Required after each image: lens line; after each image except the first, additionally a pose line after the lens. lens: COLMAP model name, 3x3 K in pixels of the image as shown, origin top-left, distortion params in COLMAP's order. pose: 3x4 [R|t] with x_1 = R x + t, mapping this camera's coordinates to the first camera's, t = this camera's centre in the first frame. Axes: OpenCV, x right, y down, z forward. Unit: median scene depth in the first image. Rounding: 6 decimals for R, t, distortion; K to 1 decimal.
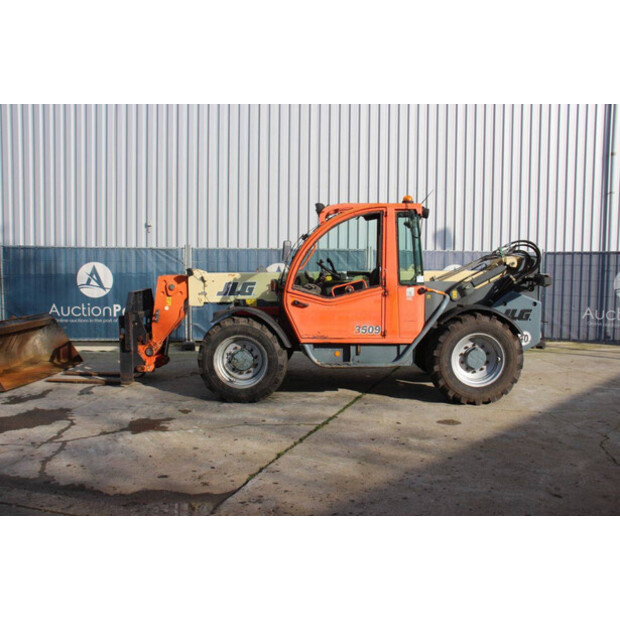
lens RADIAL K [[600.2, 0, 308.5], [0, 600.2, 301.9], [0, 0, 1]] dist [-0.083262, 0.002940]
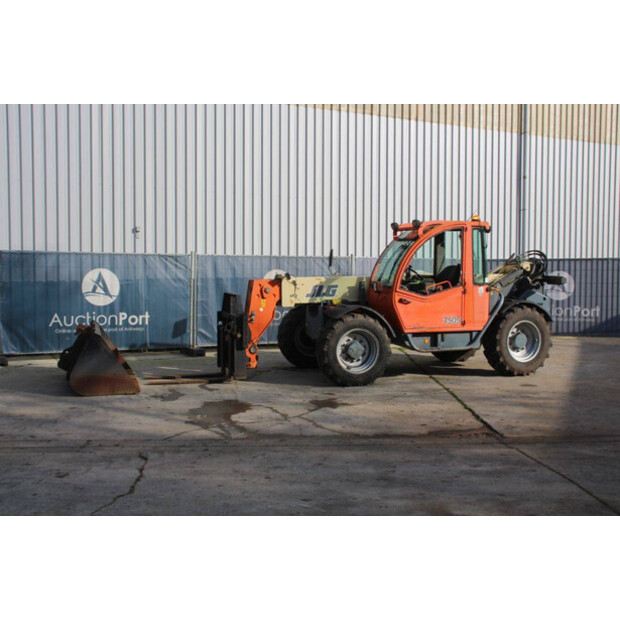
lens RADIAL K [[703.5, 0, 310.0], [0, 703.5, 310.0], [0, 0, 1]] dist [-0.029907, 0.005956]
pose [[0.930794, -0.024084, 0.364750, -0.659025], [0.028199, 0.999585, -0.005960, 0.022773], [-0.364455, 0.015833, 0.931086, -0.245855]]
